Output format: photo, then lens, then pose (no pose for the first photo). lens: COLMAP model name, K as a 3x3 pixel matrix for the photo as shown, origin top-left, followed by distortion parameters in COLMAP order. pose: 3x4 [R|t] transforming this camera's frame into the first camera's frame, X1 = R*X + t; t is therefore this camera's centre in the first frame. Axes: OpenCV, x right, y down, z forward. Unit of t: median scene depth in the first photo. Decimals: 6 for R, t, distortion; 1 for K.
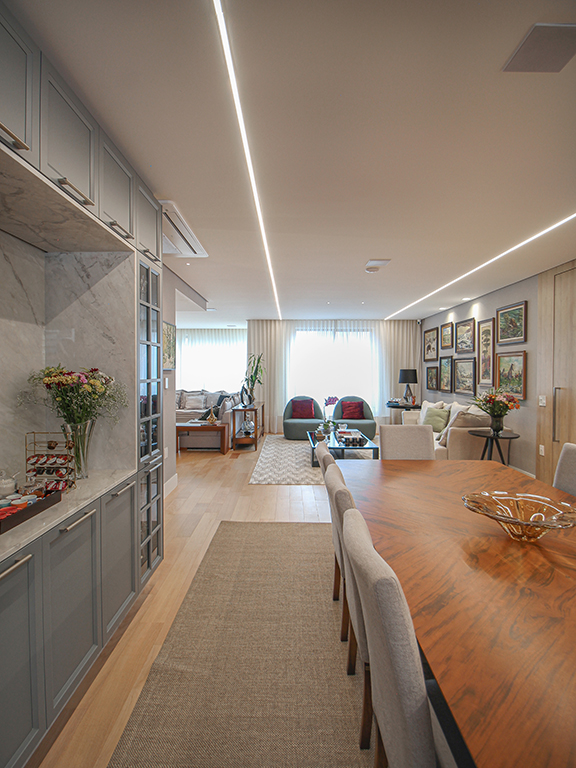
lens RADIAL K [[406.4, 0, 283.6], [0, 406.4, 375.7], [0, 0, 1]] dist [0.003684, -0.012317]
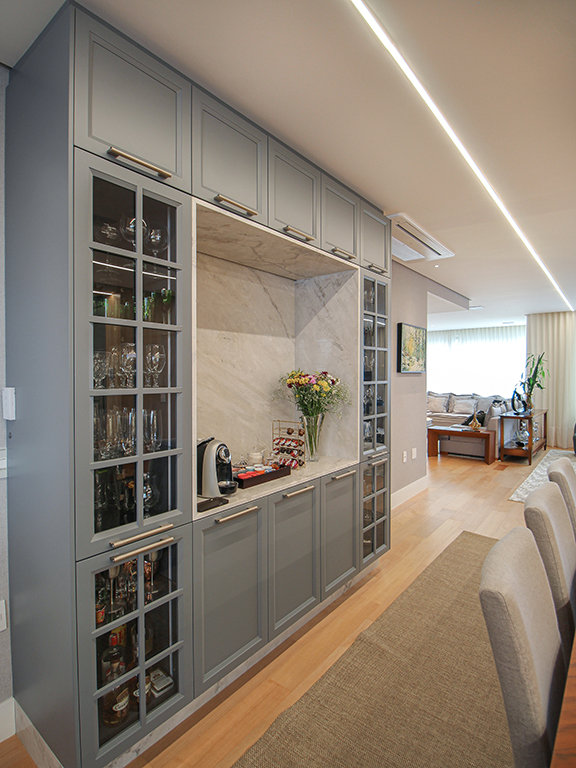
lens RADIAL K [[406.4, 0, 283.6], [0, 406.4, 375.7], [0, 0, 1]] dist [0.003684, -0.012317]
pose [[0.784974, 0.001852, -0.619526, 0.157932], [-0.005545, 0.999976, -0.004037, -0.000453], [0.619504, 0.006604, 0.784965, -0.019295]]
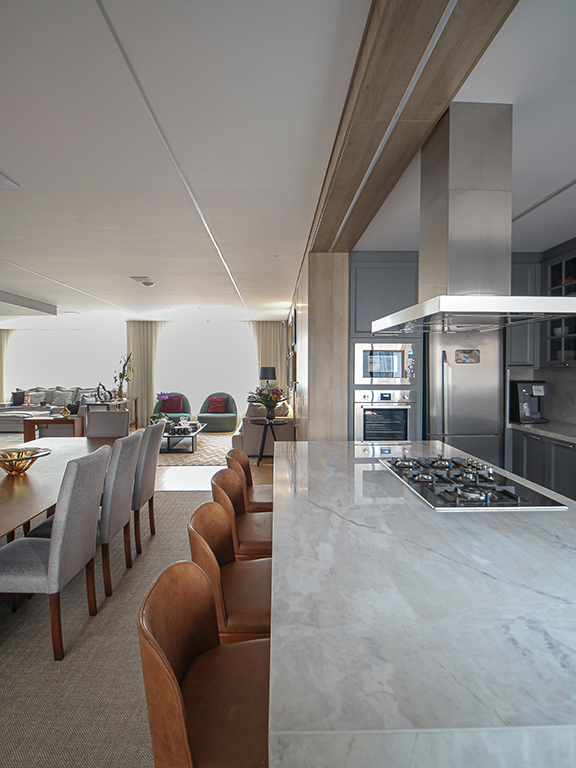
lens RADIAL K [[406.4, 0, 283.6], [0, 406.4, 375.7], [0, 0, 1]] dist [0.003684, -0.012317]
pose [[0.999346, -0.003741, 0.035958, 1.041531], [0.003635, 0.999989, 0.003023, 0.013903], [-0.035969, -0.002891, 0.999349, -0.338503]]
